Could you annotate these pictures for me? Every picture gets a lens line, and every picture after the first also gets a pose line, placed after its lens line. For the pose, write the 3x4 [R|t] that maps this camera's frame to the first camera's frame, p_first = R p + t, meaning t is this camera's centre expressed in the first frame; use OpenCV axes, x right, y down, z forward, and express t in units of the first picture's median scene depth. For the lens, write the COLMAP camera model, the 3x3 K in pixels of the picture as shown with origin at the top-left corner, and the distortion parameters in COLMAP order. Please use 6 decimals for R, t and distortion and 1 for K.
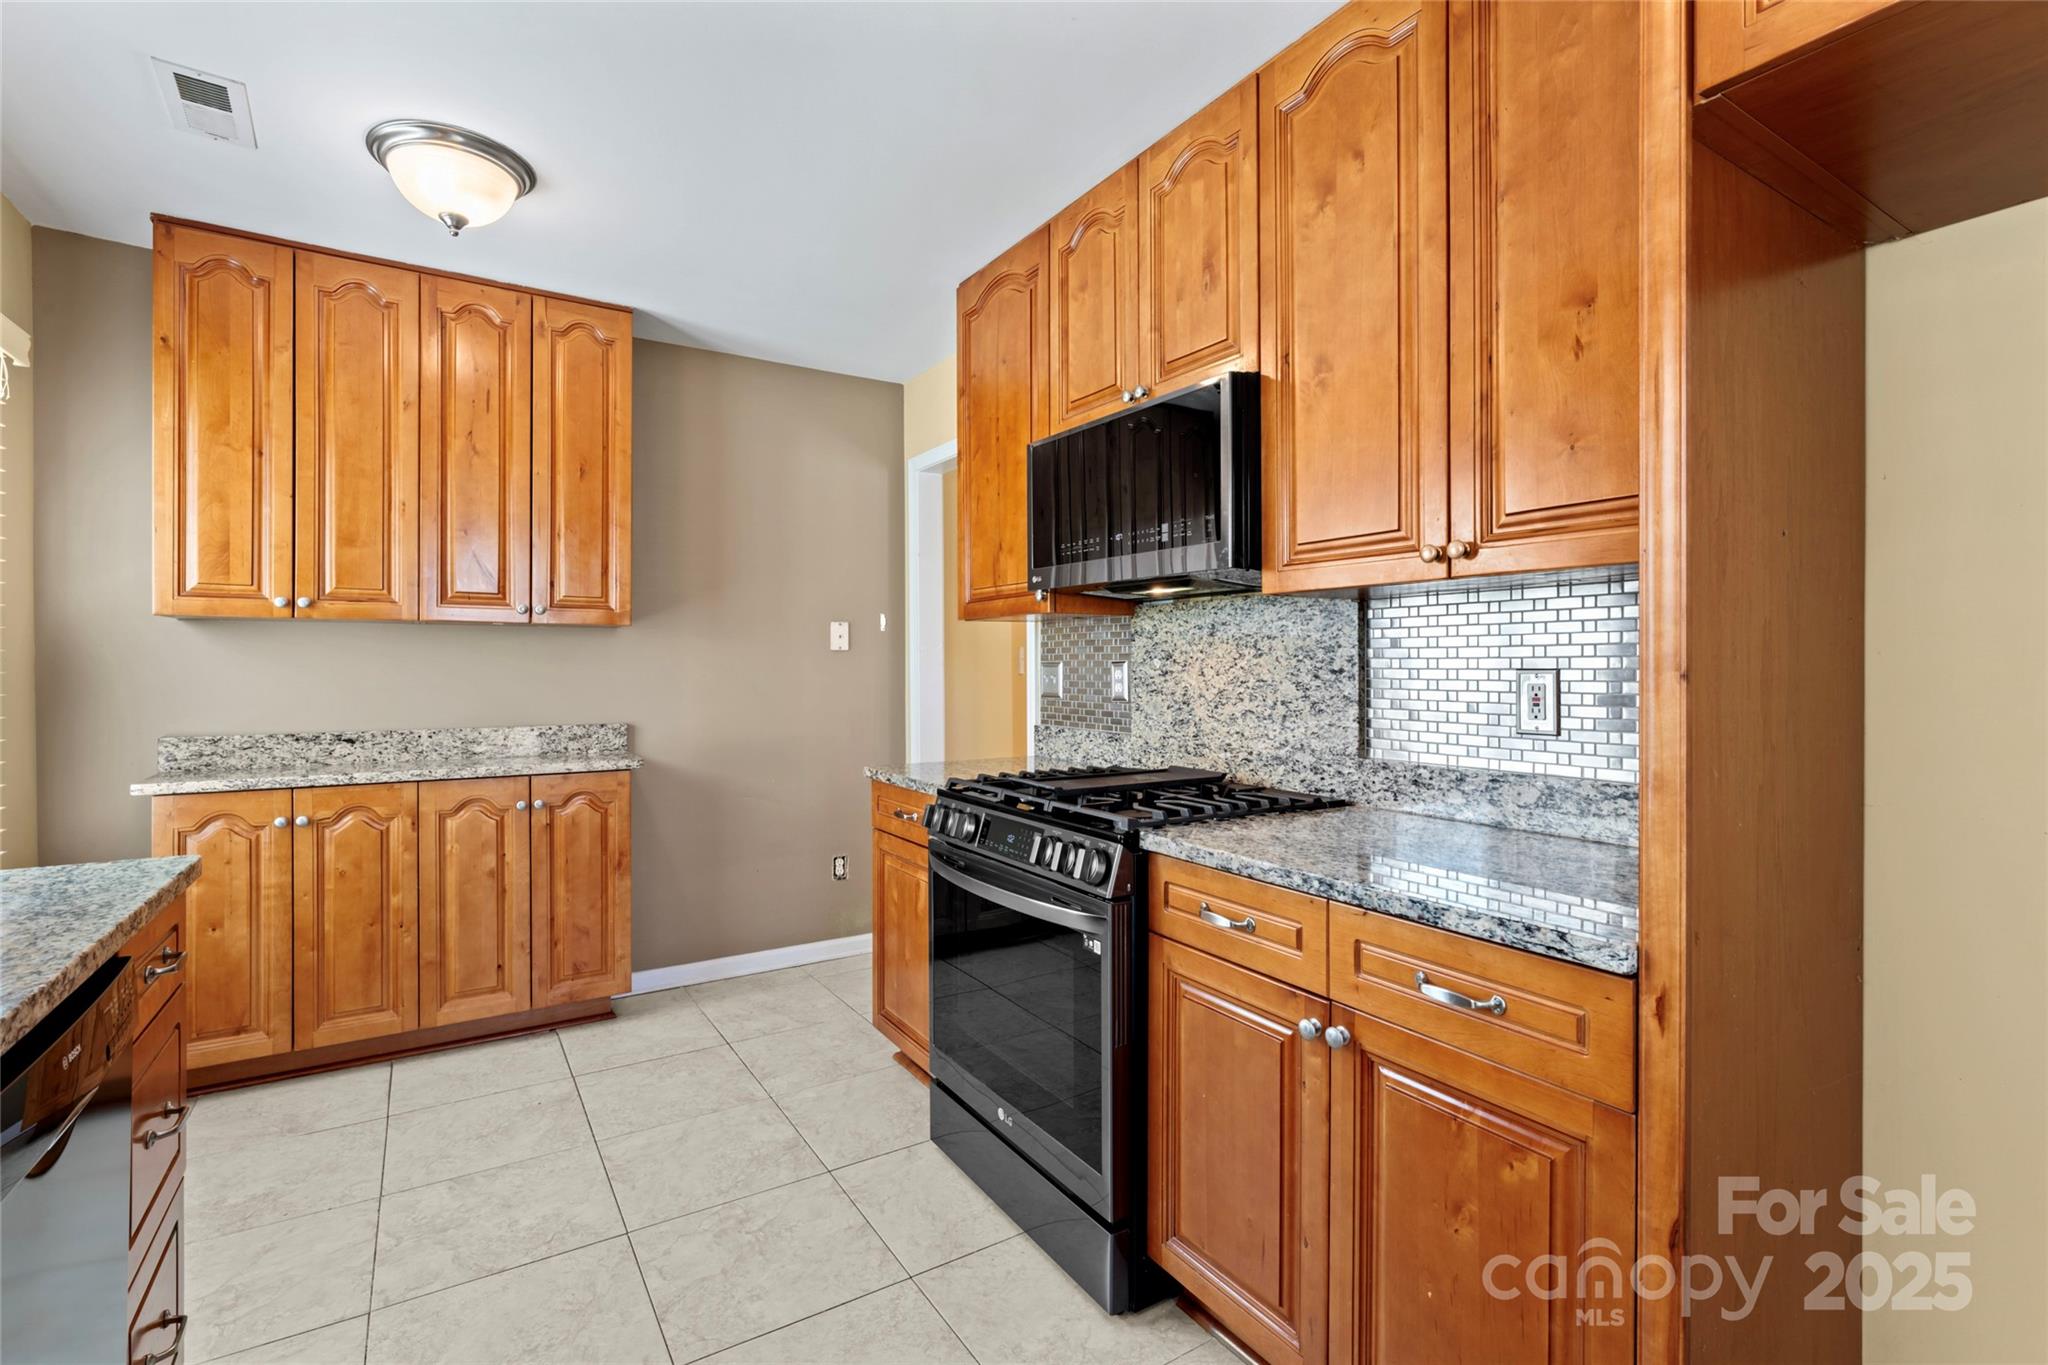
lens RADIAL K [[930.5, 0, 1024.6], [0, 930.5, 669.1], [0, 0, 1]] dist [-0.001748, -0.000792]
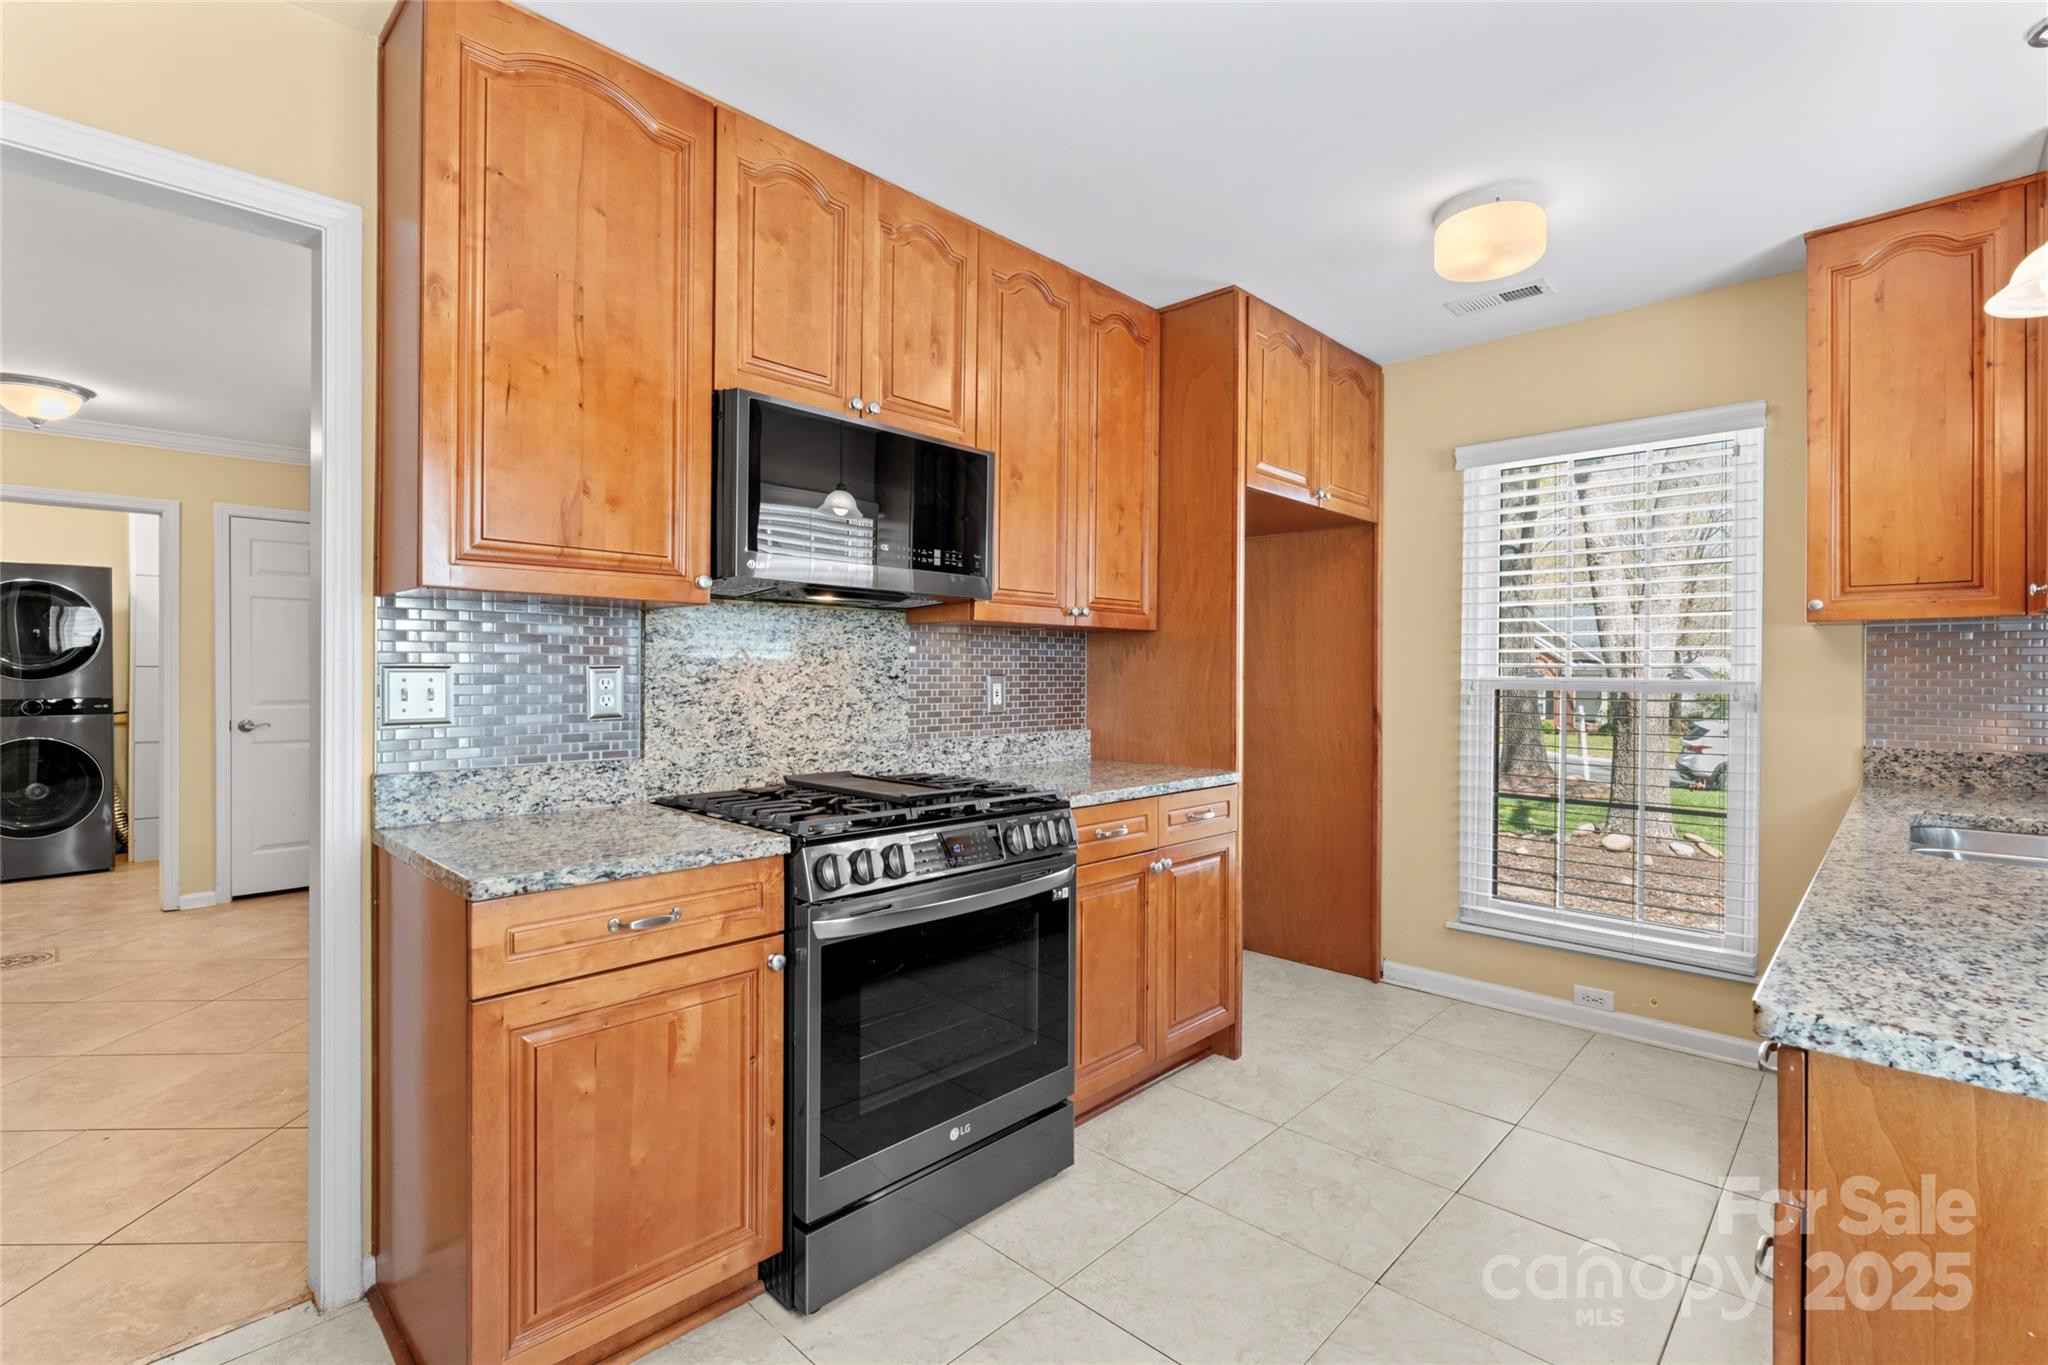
lens RADIAL K [[930.5, 0, 1022.2], [0, 930.5, 675.9], [0, 0, 1]] dist [-0.001748, -0.000792]
pose [[-0.231480, -0.003539, 0.972833, -2.269161], [0.000412, 0.999993, 0.003736, -0.010024], [-0.972840, 0.001265, -0.231477, 2.658735]]
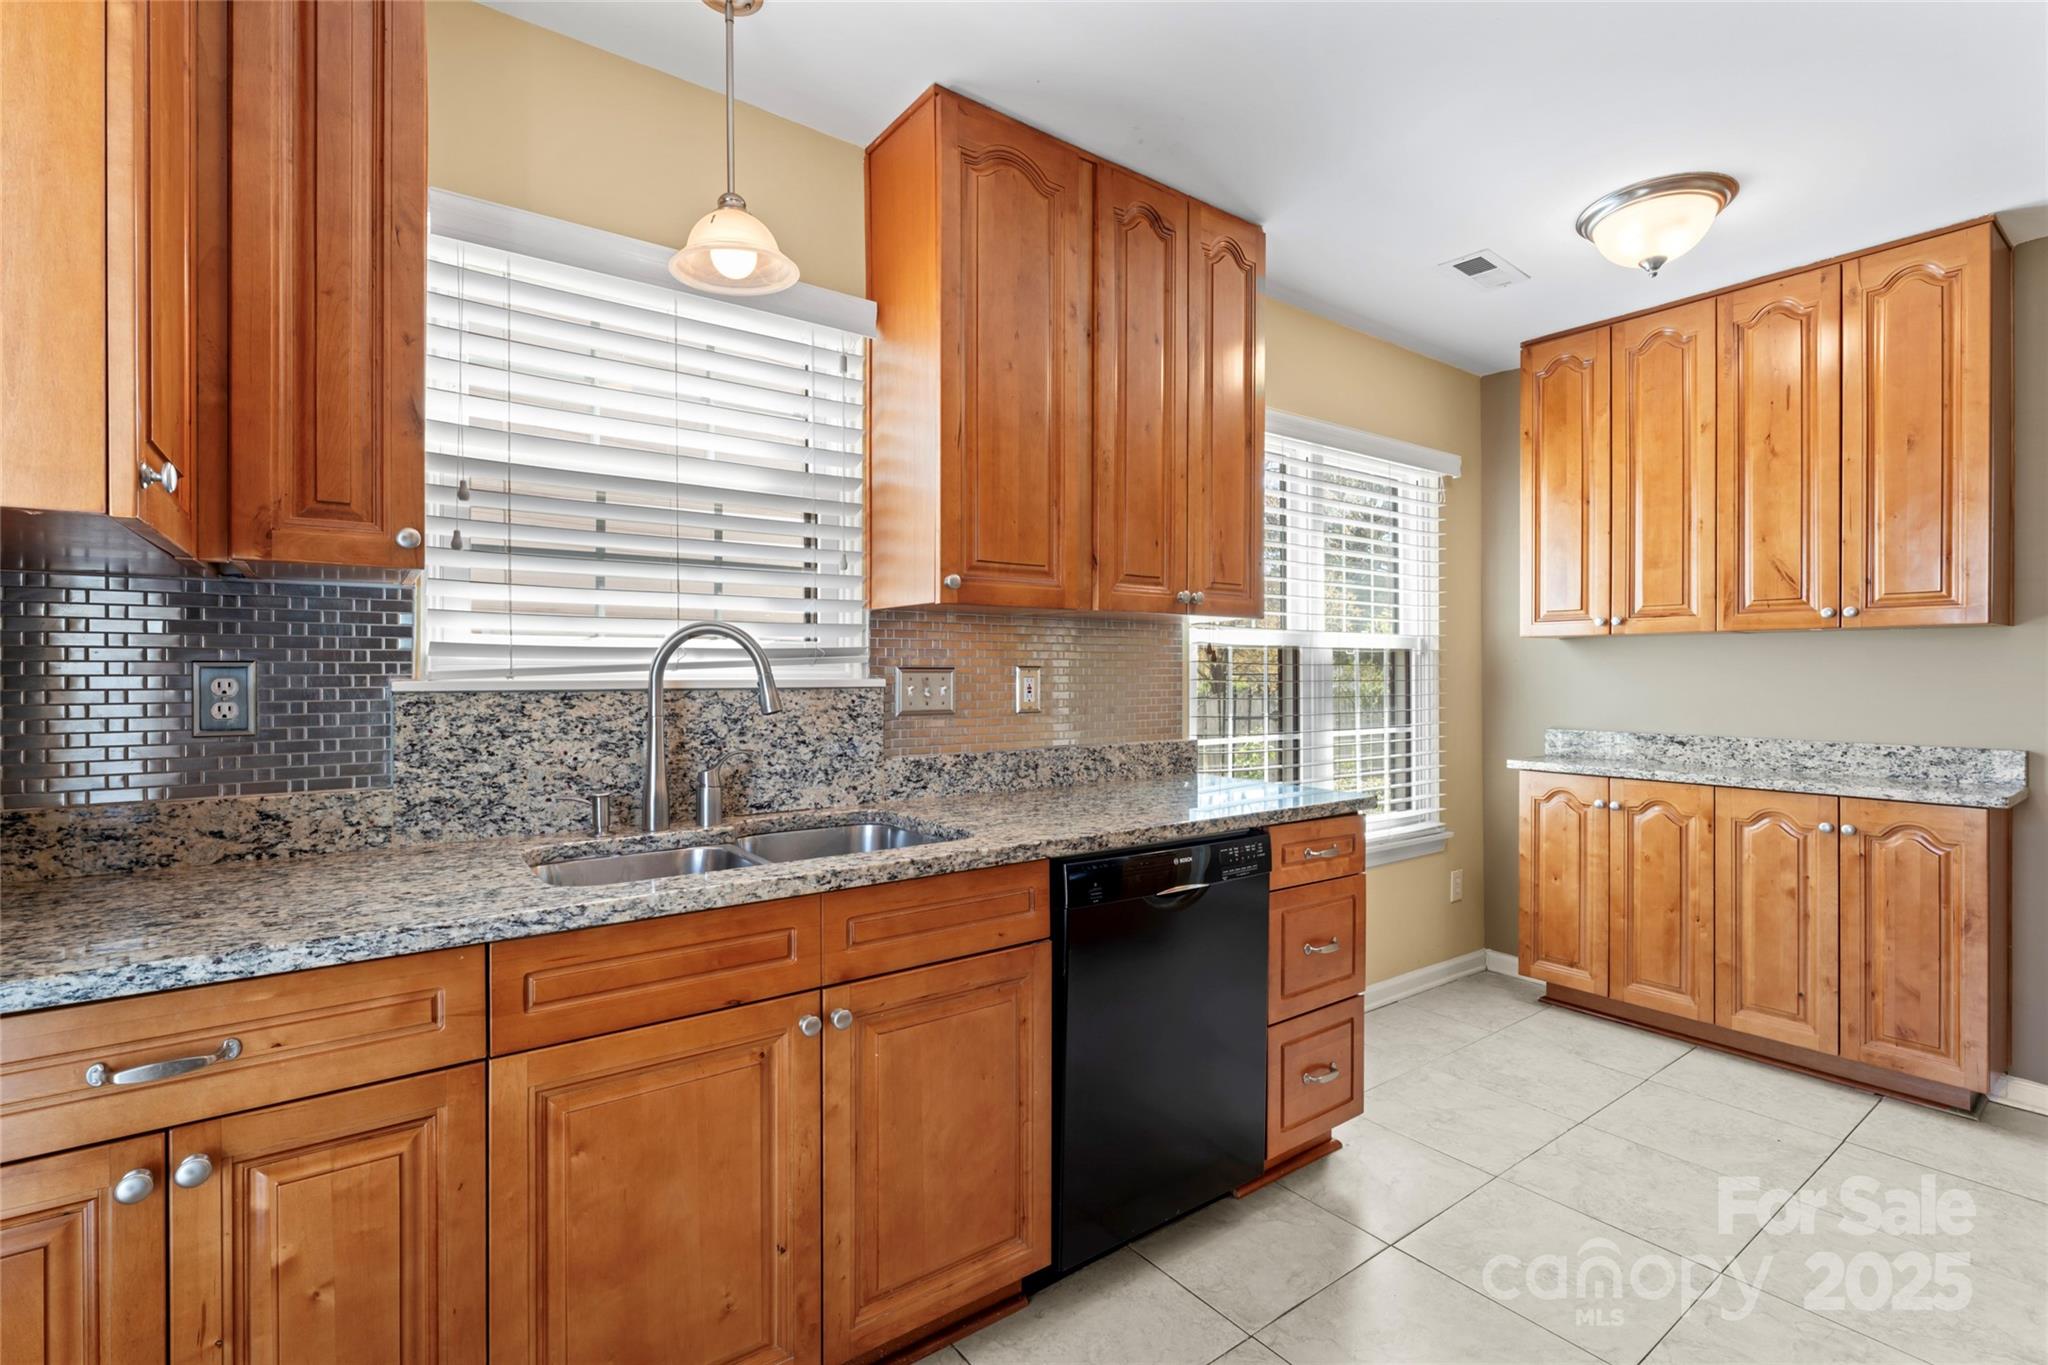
lens RADIAL K [[930.5, 0, 1022.4], [0, 930.5, 674.4], [0, 0, 1]] dist [-0.001748, -0.000792]
pose [[0.066120, 0.000648, -0.997811, 0.318273], [-0.006166, 0.999981, 0.000241, 0.000755], [0.997793, 0.006136, 0.066122, 0.151030]]
